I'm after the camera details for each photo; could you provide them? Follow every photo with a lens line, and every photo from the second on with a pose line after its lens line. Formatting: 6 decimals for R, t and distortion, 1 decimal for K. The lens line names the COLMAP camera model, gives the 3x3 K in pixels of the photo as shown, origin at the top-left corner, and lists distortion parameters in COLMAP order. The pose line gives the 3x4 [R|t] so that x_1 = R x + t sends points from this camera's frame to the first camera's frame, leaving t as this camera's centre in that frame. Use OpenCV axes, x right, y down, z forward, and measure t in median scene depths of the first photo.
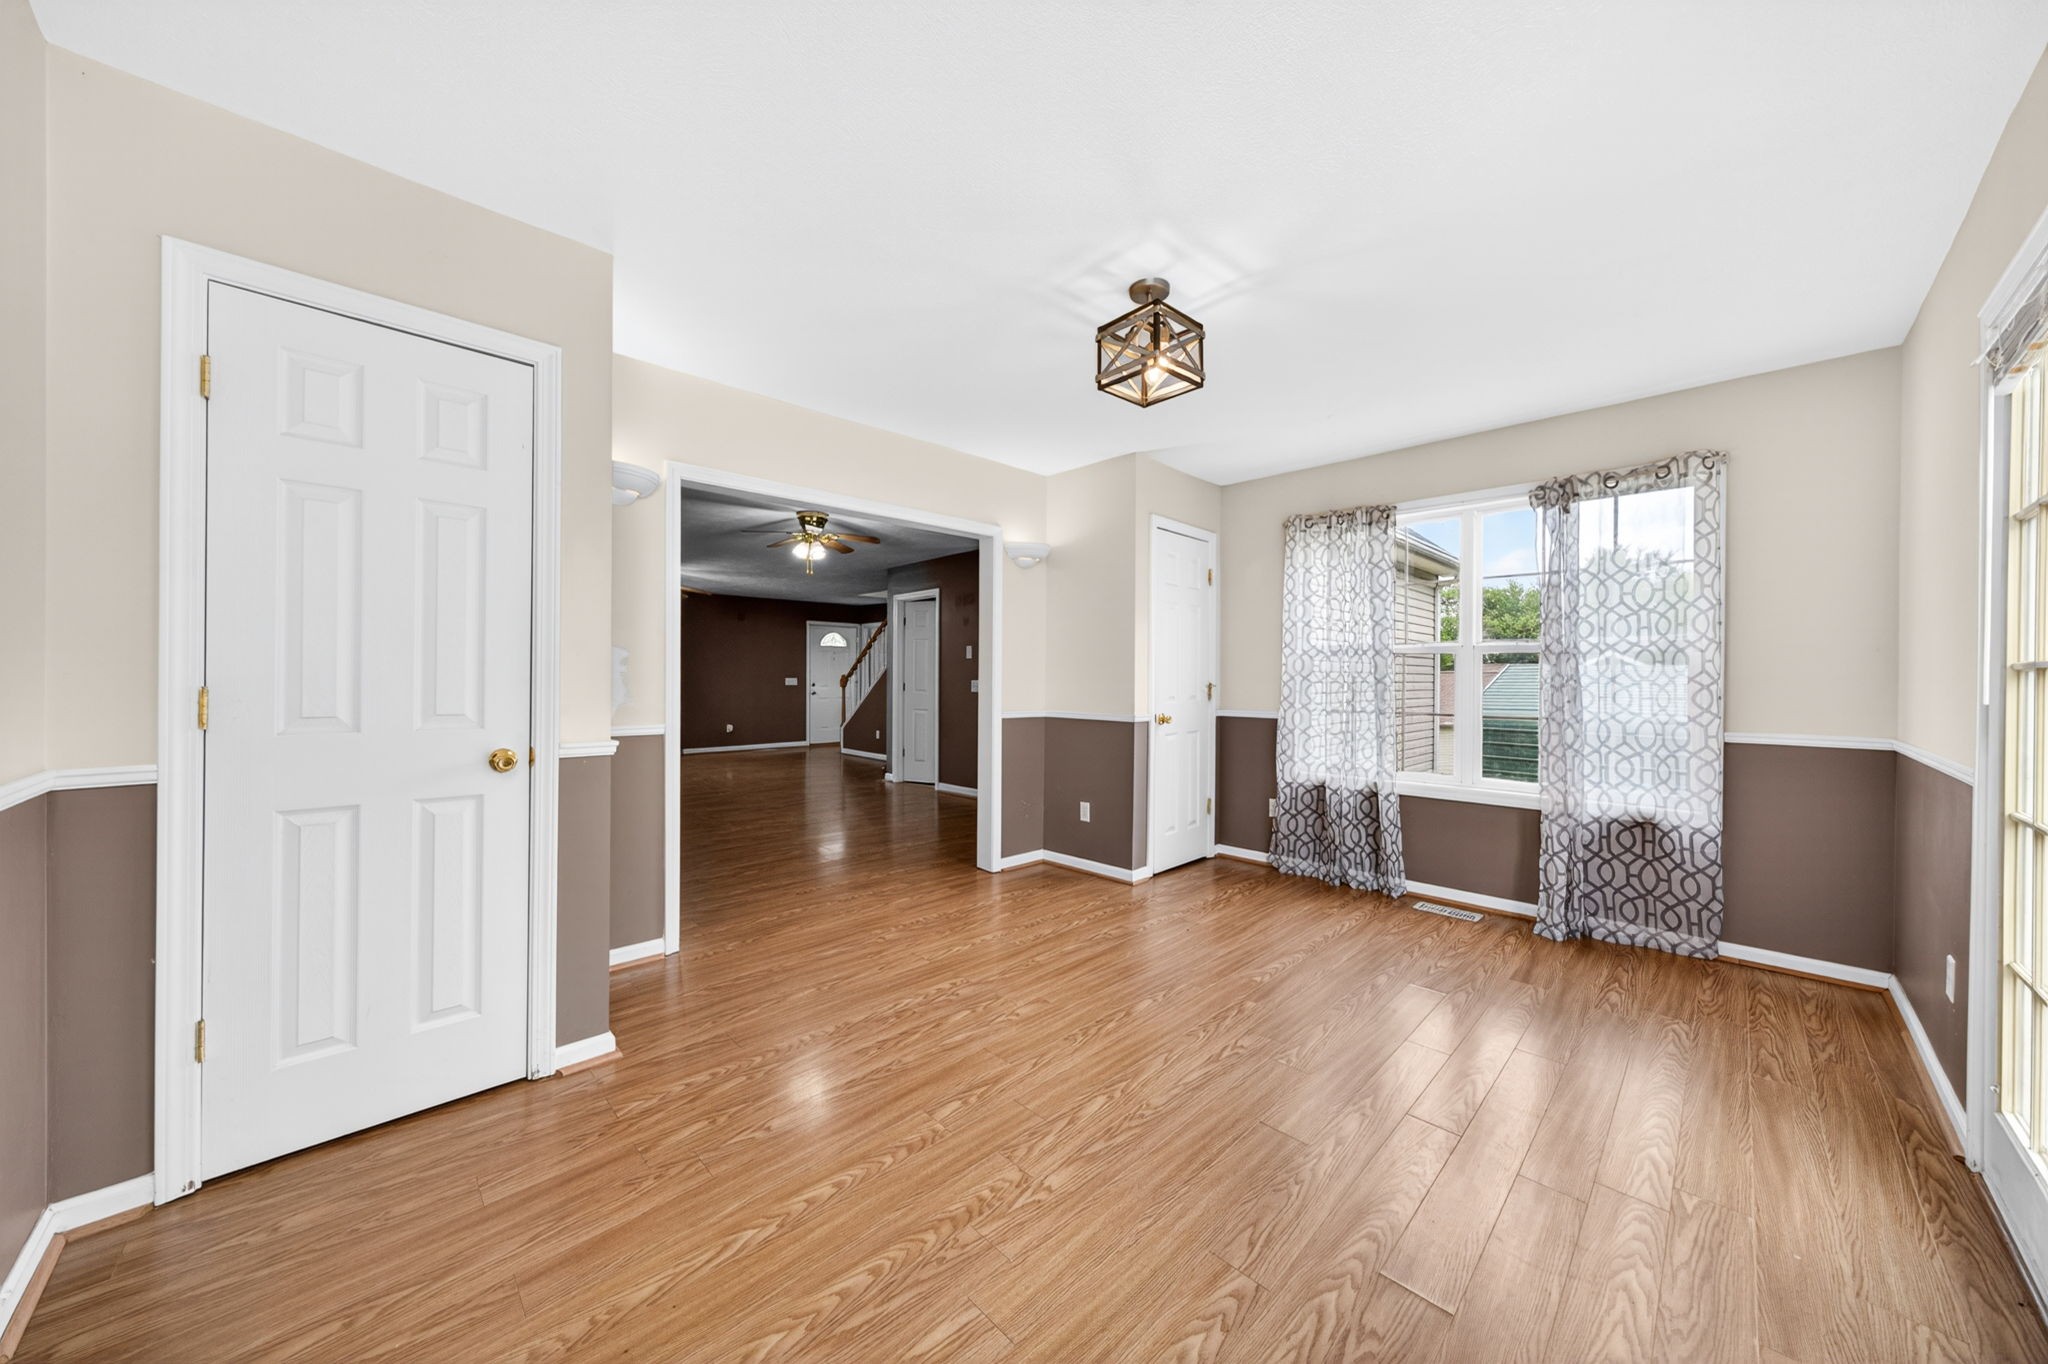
lens RADIAL K [[716.7, 0, 1018.3], [0, 716.7, 669.7], [0, 0, 1]] dist [-0.002745, -0.000152]
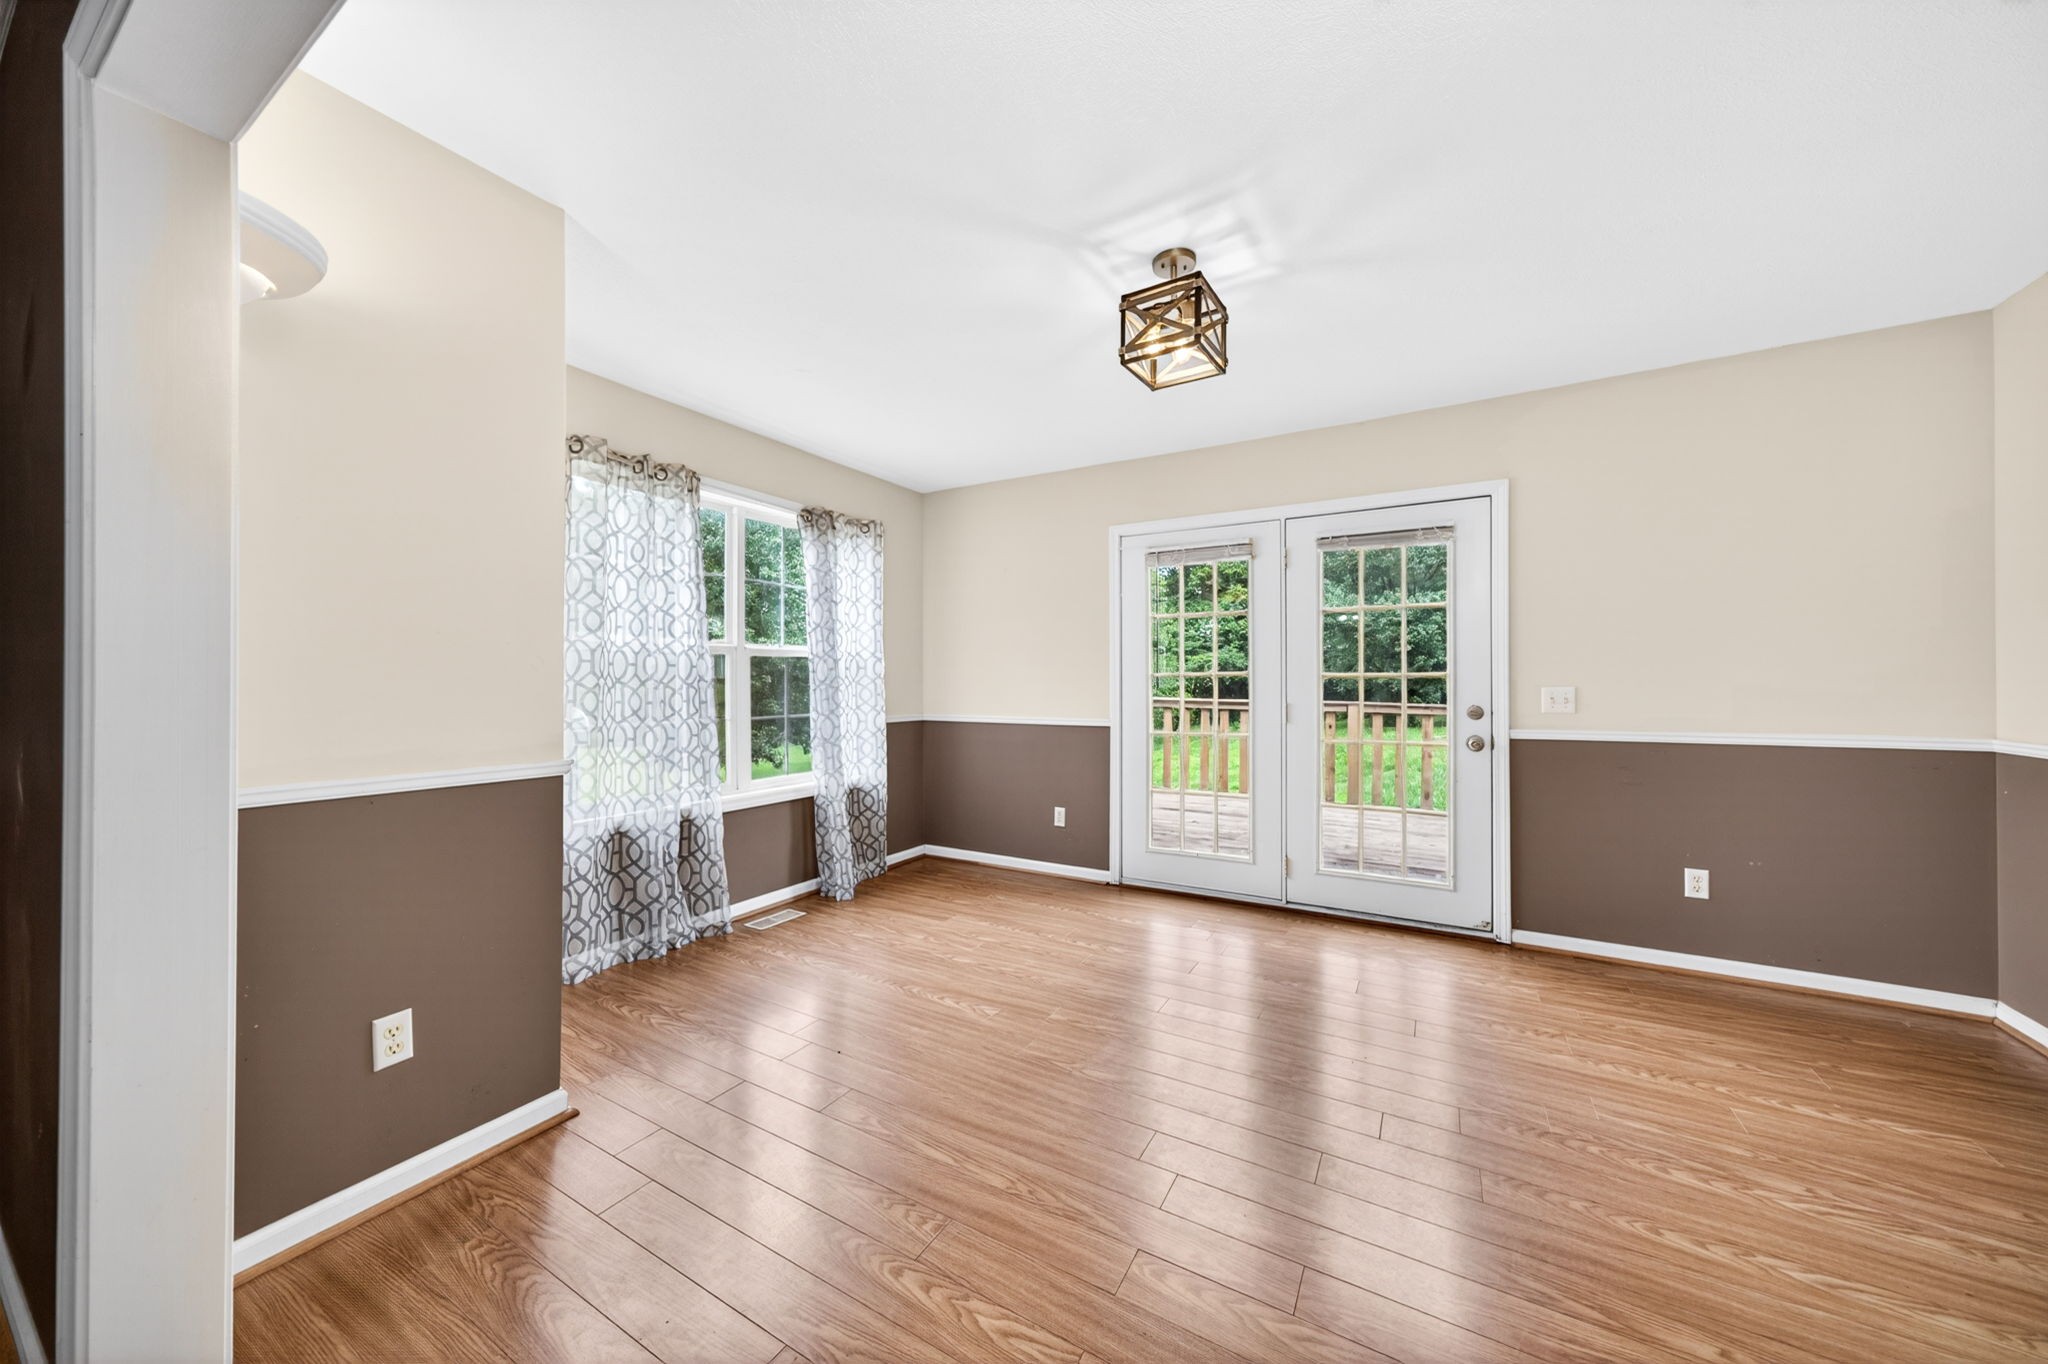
lens RADIAL K [[716.7, 0, 1012.2], [0, 716.7, 672.5], [0, 0, 1]] dist [-0.002745, -0.000152]
pose [[-0.262627, 0.009215, 0.964853, -0.449886], [-0.005696, 0.999922, -0.011100, 0.011219], [-0.964881, -0.008411, -0.262554, 0.993564]]
